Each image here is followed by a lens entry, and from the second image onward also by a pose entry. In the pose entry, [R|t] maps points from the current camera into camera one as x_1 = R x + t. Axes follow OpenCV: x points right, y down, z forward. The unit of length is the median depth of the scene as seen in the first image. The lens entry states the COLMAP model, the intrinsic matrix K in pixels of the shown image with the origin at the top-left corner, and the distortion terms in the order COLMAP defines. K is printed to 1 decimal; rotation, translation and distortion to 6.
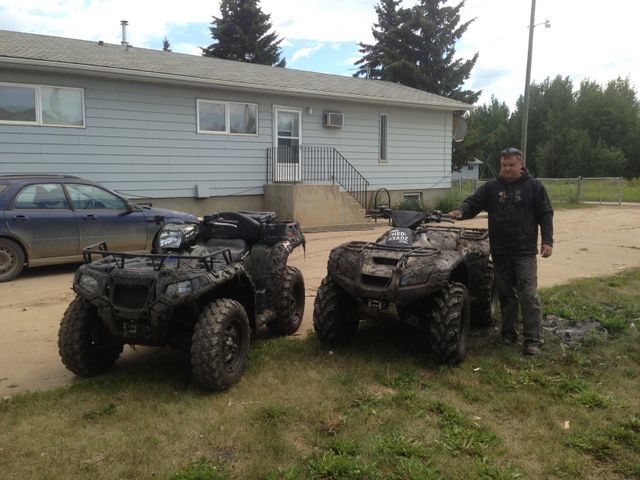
lens RADIAL K [[659.7, 0, 299.3], [0, 659.7, 240.2], [0, 0, 1]] dist [0.111078, -0.170408]
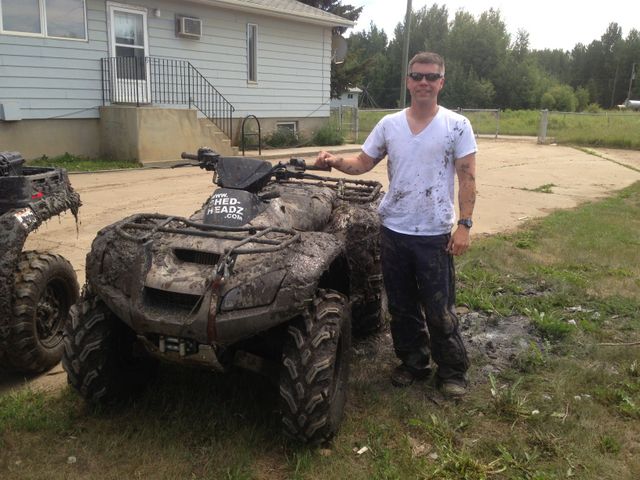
lens RADIAL K [[652.0, 0, 326.8], [0, 652.0, 255.0], [0, 0, 1]] dist [0.155573, -0.320839]
pose [[0.976225, -0.022672, 0.215572, 0.040209], [-0.005753, 0.991454, 0.130327, -0.012886], [-0.216685, -0.128469, 0.967752, 0.161883]]
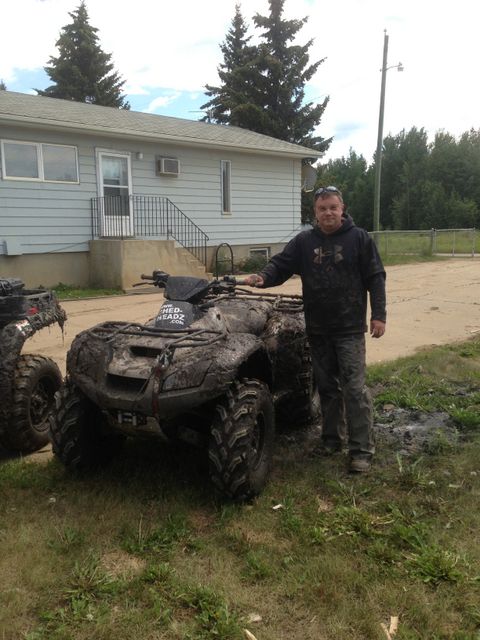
lens RADIAL K [[652.0, 0, 228.2], [0, 652.0, 331.5], [0, 0, 1]] dist [0.155573, -0.320839]
pose [[0.995393, -0.023874, 0.092859, 0.051225], [0.018669, 0.998227, 0.056524, -0.008891], [-0.094044, -0.054530, 0.994074, 0.109542]]
